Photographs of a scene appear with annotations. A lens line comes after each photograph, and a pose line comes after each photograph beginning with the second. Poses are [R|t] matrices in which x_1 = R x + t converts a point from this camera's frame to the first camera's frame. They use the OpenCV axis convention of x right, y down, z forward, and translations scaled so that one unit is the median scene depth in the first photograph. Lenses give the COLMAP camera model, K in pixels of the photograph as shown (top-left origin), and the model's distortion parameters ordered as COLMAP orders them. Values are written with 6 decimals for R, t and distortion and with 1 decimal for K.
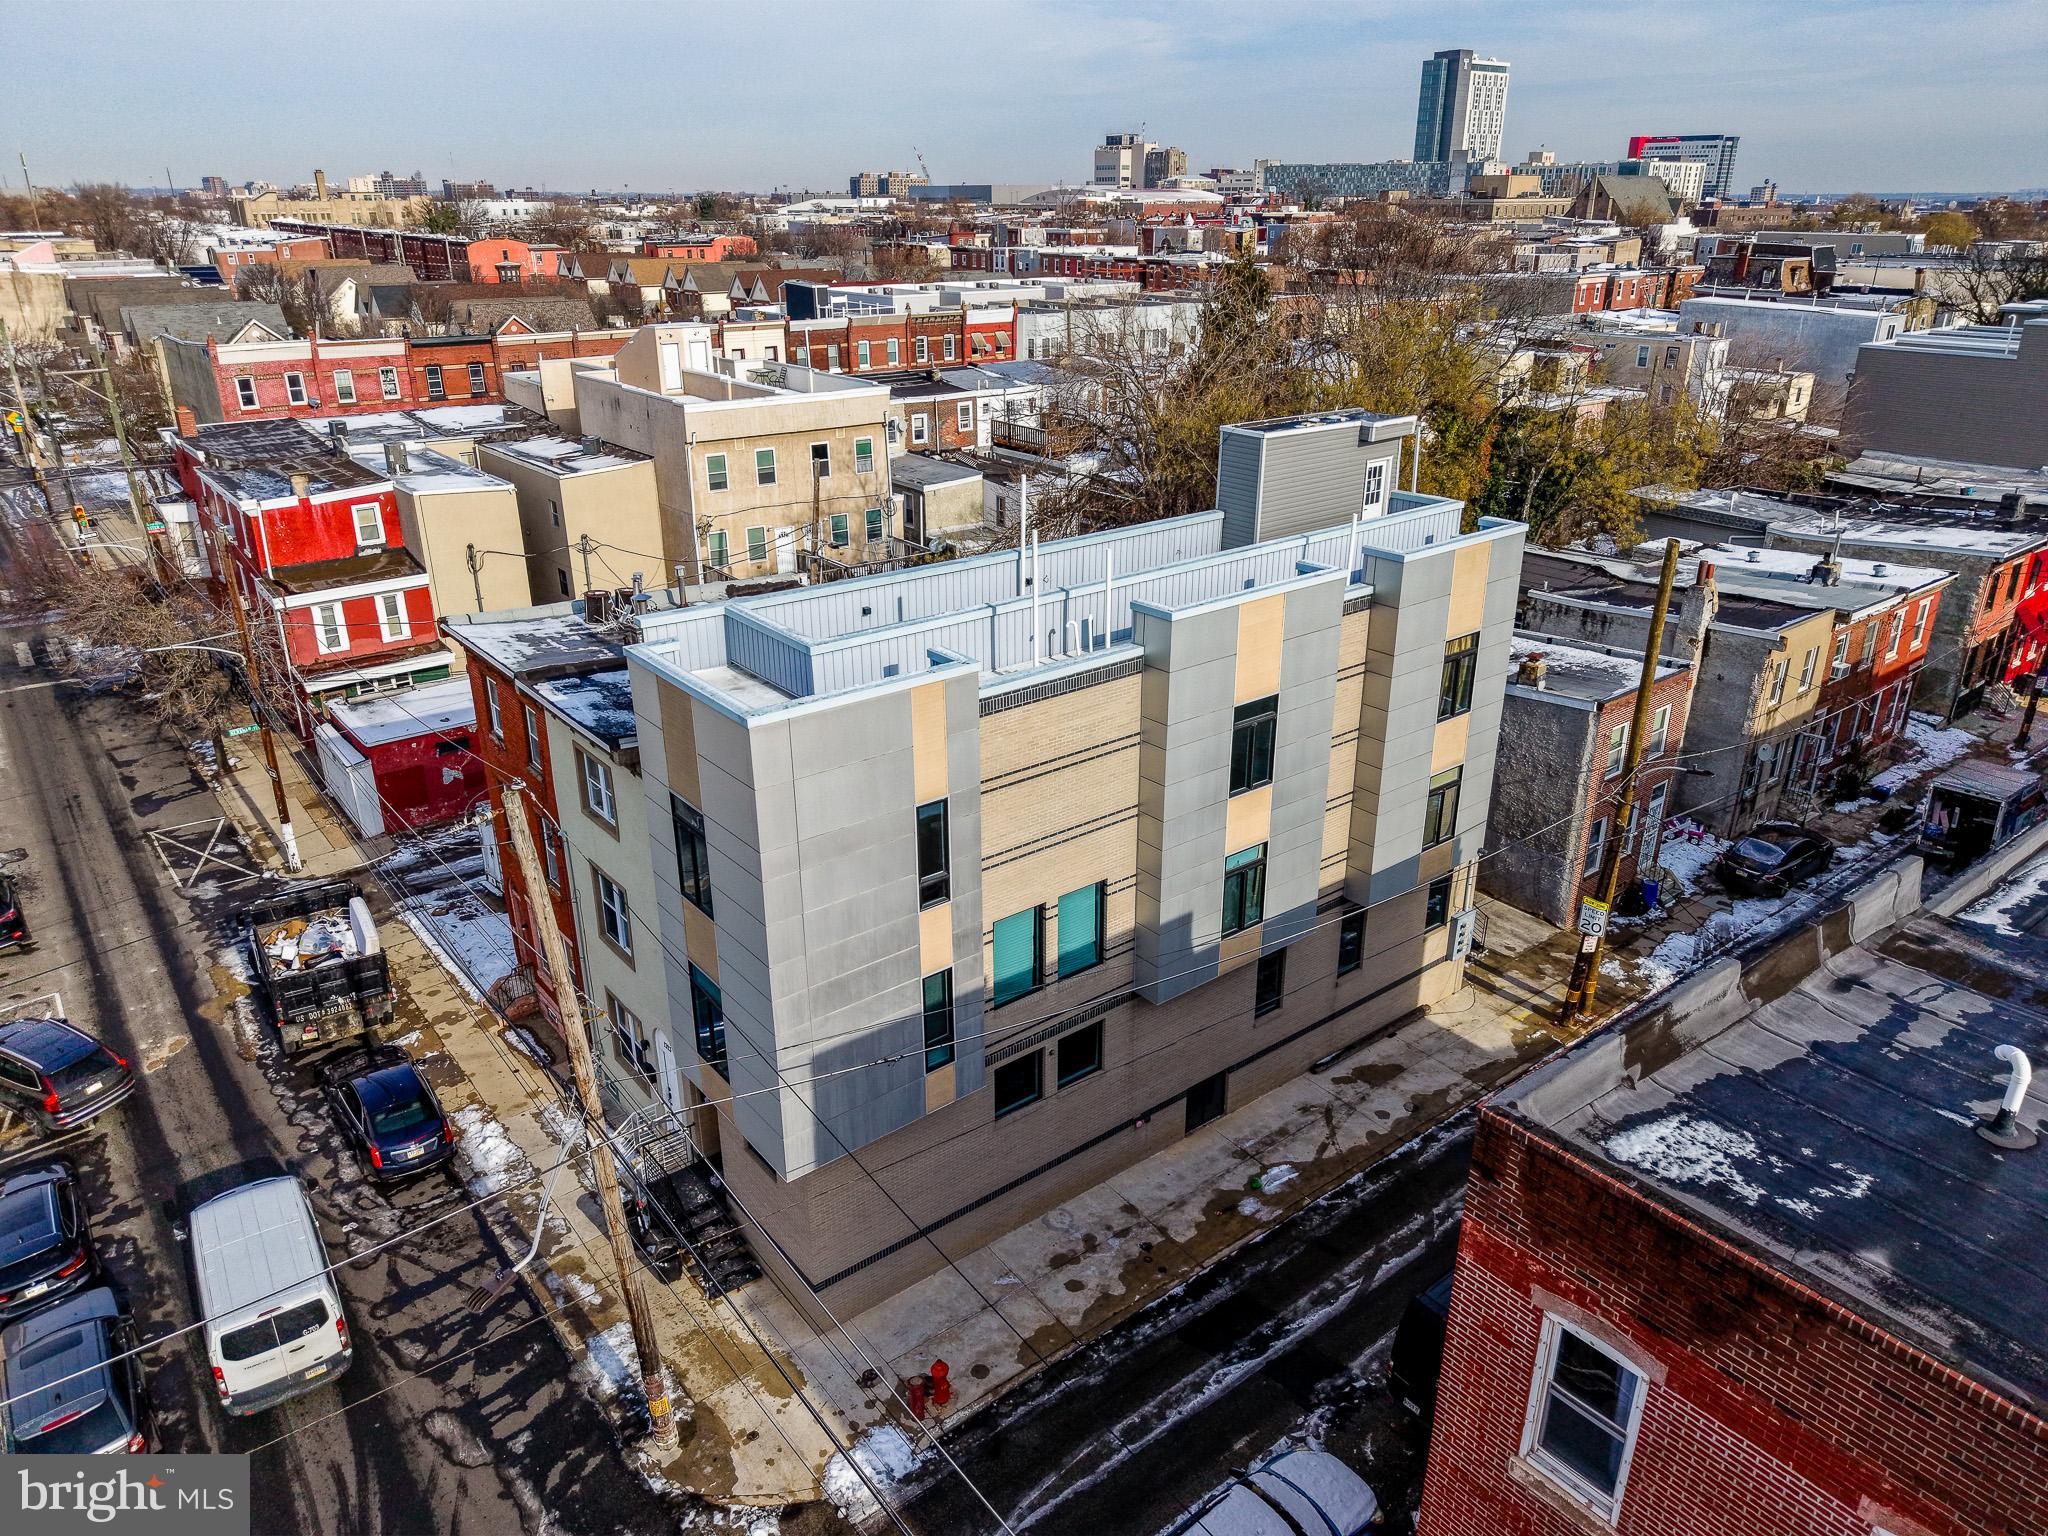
lens RADIAL K [[1364.9, 0, 1032.1], [0, 1364.9, 774.6], [0, 0, 1]] dist [0.046288, -0.058637]
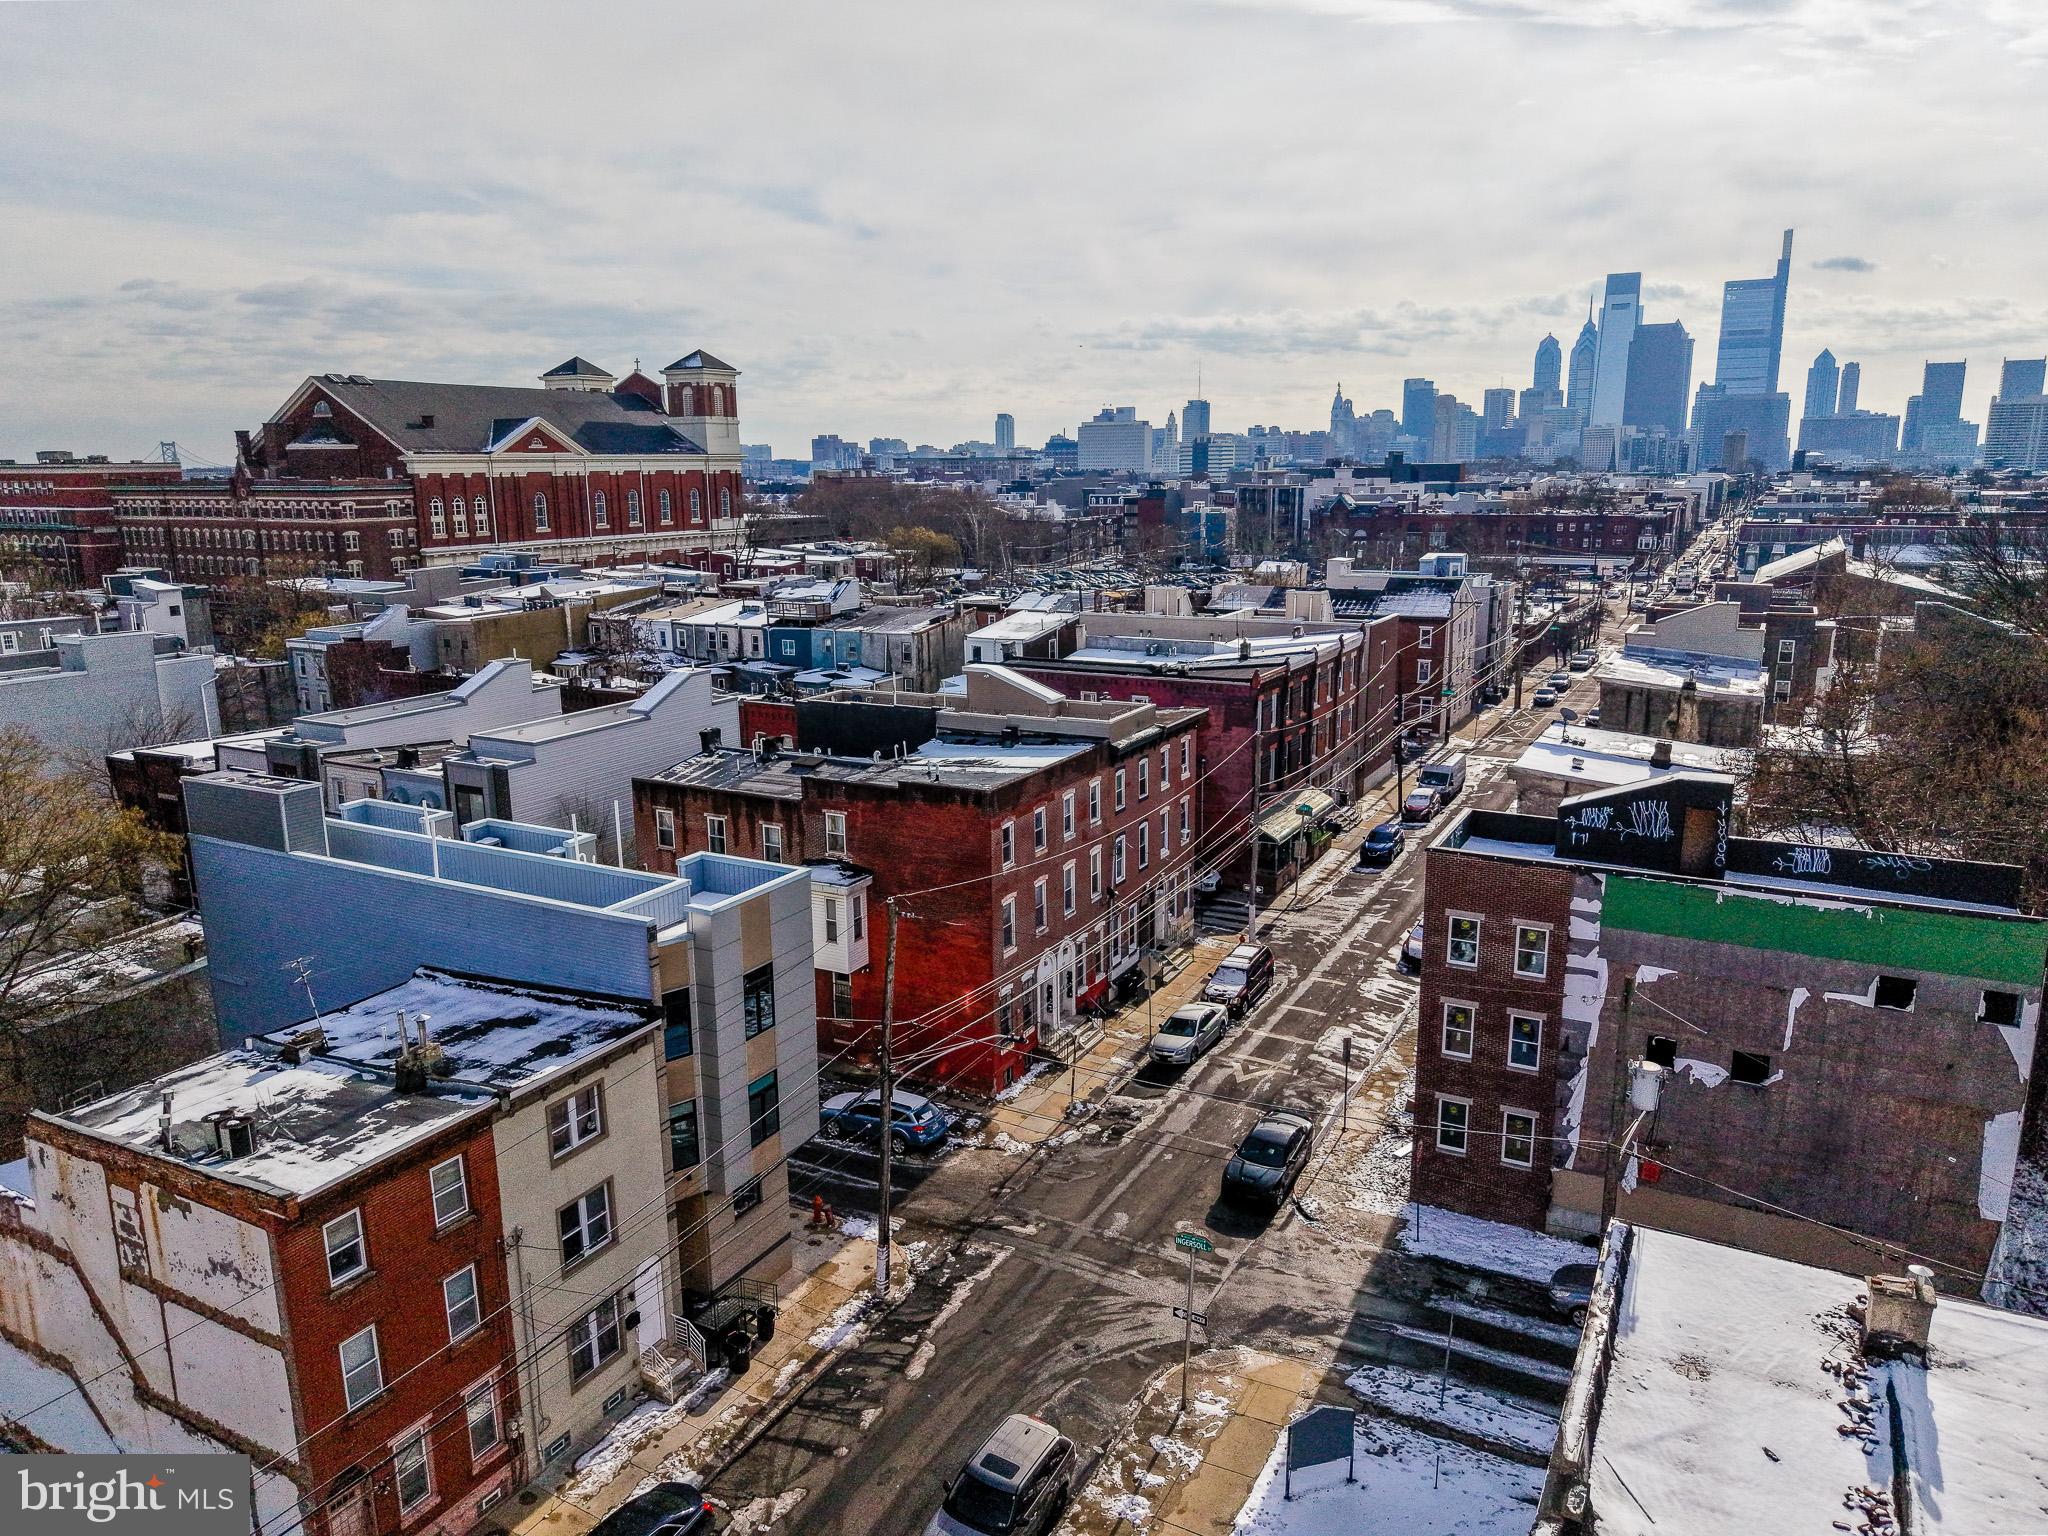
lens RADIAL K [[1380.4, 0, 1036.6], [0, 1380.4, 768.4], [0, 0, 1]] dist [0.048942, -0.057947]
pose [[-0.388133, -0.194058, 0.900941, -0.804072], [0.373058, 0.860825, 0.346134, -0.279651], [-0.842722, 0.470449, -0.261719, 0.441067]]
